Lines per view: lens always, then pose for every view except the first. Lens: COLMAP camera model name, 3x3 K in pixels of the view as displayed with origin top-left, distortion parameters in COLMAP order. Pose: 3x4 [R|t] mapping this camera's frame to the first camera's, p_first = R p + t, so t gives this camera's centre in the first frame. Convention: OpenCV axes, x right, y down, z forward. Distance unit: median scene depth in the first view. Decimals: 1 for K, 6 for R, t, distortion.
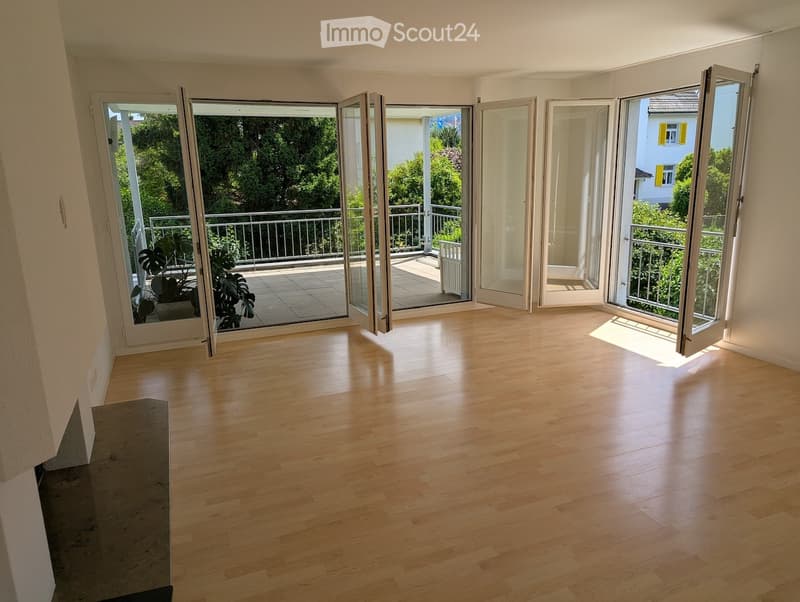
lens RADIAL K [[556.4, 0, 400.0], [0, 556.4, 301.0], [0, 0, 1]] dist [0.033997, -0.001371]
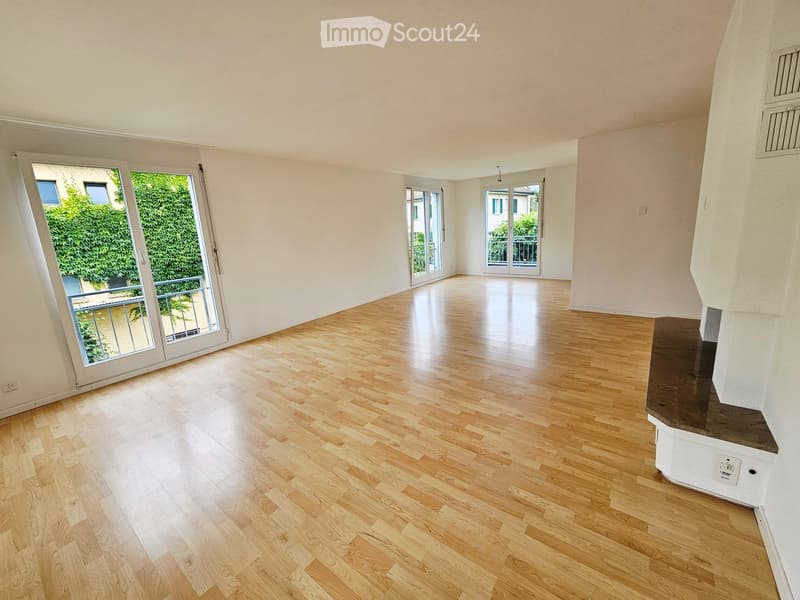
lens RADIAL K [[326.2, 0, 397.7], [0, 326.2, 293.7], [0, 0, 1]] dist [0.000408, -0.000077]
pose [[-0.484709, -0.134773, 0.864230, -0.477106], [0.263066, 0.919849, 0.290989, -0.219246], [-0.834178, 0.368394, -0.410405, 1.083068]]
